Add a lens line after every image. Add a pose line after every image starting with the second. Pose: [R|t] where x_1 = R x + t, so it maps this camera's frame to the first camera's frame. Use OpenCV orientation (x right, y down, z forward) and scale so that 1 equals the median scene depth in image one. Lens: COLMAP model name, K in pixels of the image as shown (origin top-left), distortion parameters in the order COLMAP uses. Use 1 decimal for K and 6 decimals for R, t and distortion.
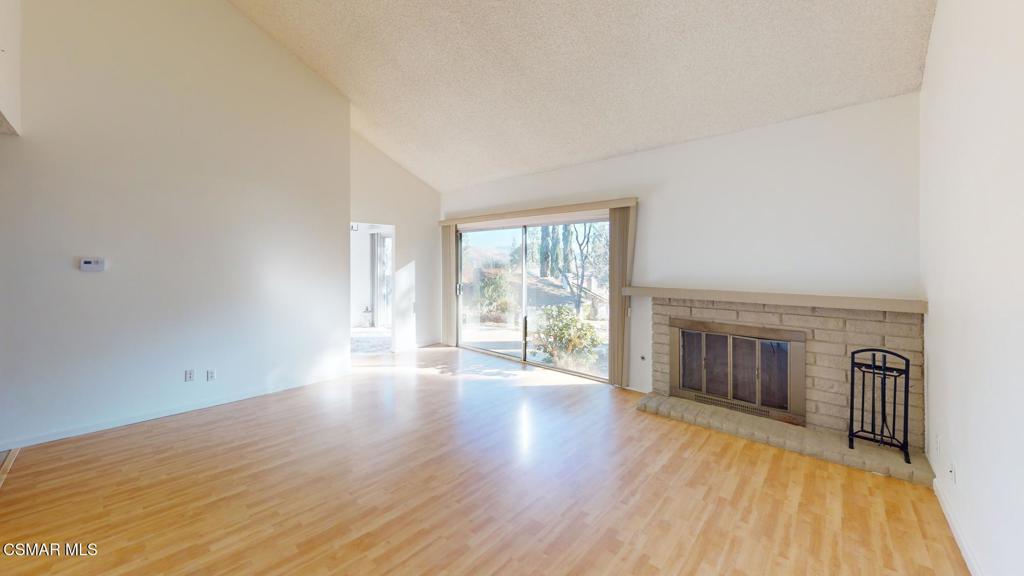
lens RADIAL K [[371.2, 0, 512.0], [0, 371.2, 288.0], [0, 0, 1]] dist [-0.006425, -0.000153]
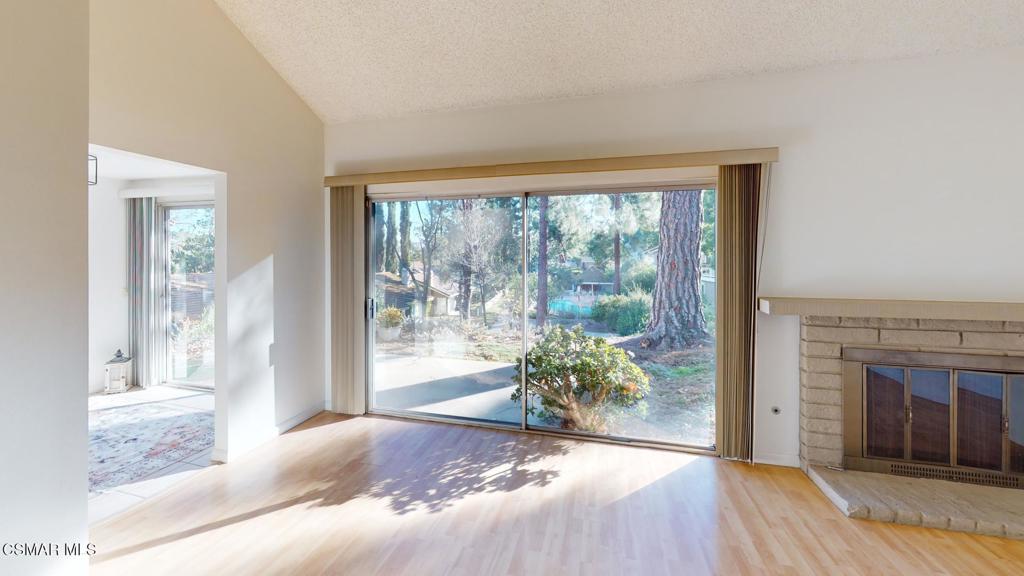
lens RADIAL K [[371.2, 0, 512.0], [0, 371.2, 288.0], [0, 0, 1]] dist [-0.006425, -0.000153]
pose [[0.879241, -0.050141, 0.473732, -0.320275], [0.039441, 0.998693, 0.032502, -0.055702], [-0.474742, -0.009892, 0.880069, 0.647029]]
